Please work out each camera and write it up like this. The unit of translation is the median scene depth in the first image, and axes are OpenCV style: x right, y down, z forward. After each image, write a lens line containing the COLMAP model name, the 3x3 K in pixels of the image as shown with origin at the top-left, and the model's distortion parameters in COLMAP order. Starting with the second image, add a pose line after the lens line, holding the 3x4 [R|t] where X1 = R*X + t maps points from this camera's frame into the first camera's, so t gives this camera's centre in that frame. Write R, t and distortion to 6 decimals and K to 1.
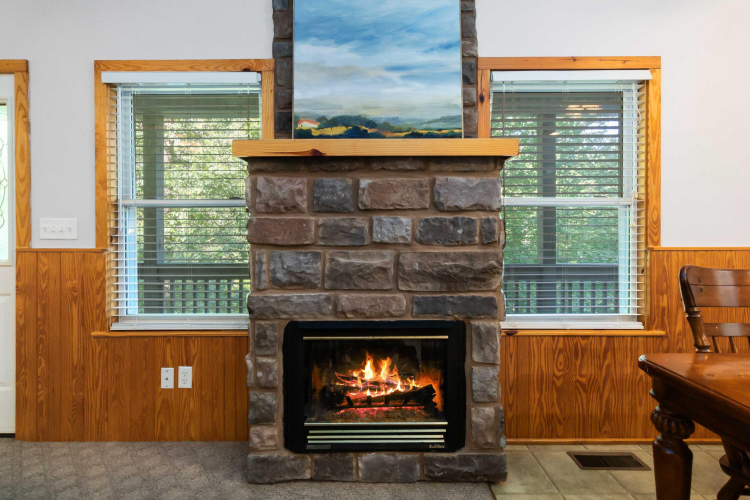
lens RADIAL K [[348.8, 0, 375.0], [0, 348.8, 236.0], [0, 0, 1]] dist [0.001248, 0.000204]
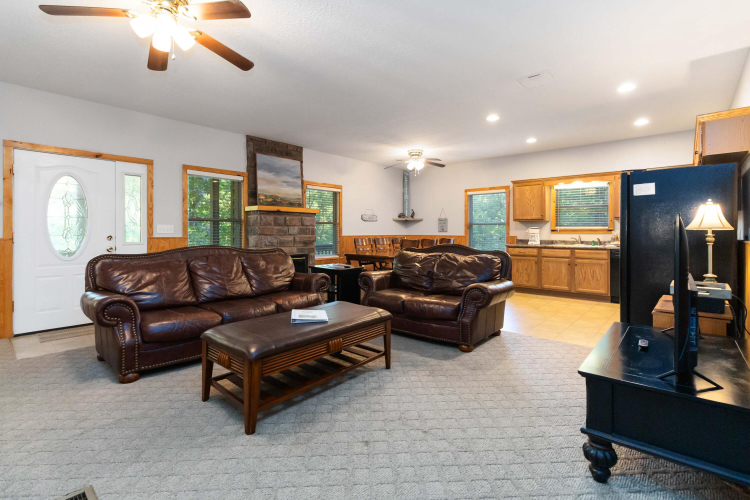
lens RADIAL K [[348.8, 0, 373.1], [0, 348.8, 231.5], [0, 0, 1]] dist [0.001248, 0.000204]
pose [[0.663337, 0.005264, 0.748302, -2.198052], [0.000753, 0.999970, -0.007702, 0.022101], [-0.748320, 0.005672, 0.663313, -2.160393]]
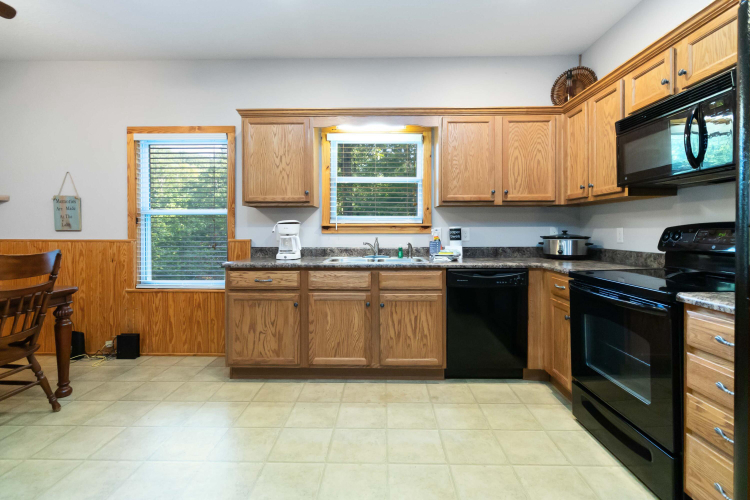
lens RADIAL K [[348.8, 0, 376.4], [0, 348.8, 233.5], [0, 0, 1]] dist [0.001248, 0.000204]
pose [[0.011843, -0.003151, 0.999925, 0.373522], [0.006477, 0.999974, 0.003074, 0.008504], [-0.999909, 0.006440, 0.011863, -1.311667]]
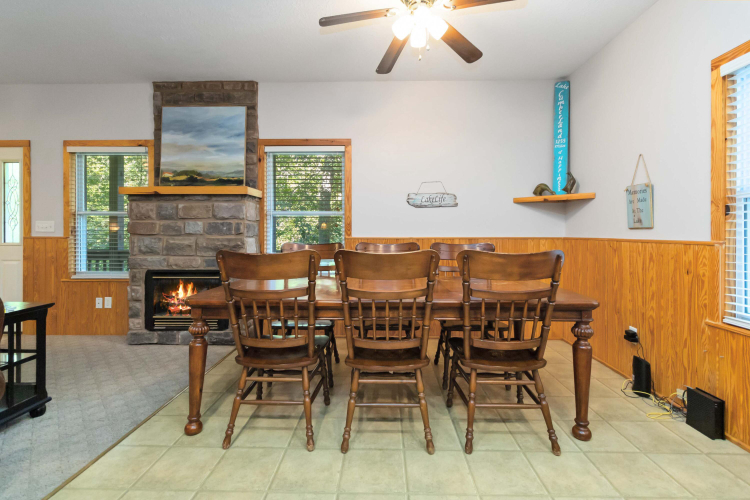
lens RADIAL K [[348.8, 0, 376.8], [0, 348.8, 234.6], [0, 0, 1]] dist [0.001248, 0.000204]
pose [[0.999837, 0.004523, -0.017455, 1.203812], [-0.004554, 0.999988, -0.001691, 0.024628], [0.017447, 0.001770, 0.999846, -1.126493]]
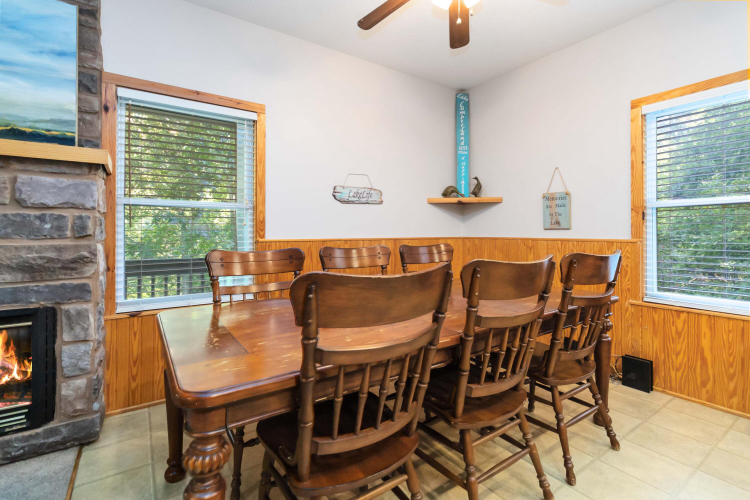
lens RADIAL K [[348.8, 0, 376.8], [0, 348.8, 230.9], [0, 0, 1]] dist [0.001248, 0.000204]
pose [[0.821156, 0.004298, 0.570687, 0.463050], [0.001797, 0.999947, -0.010116, 0.014884], [-0.570701, 0.009332, 0.821105, -0.503286]]
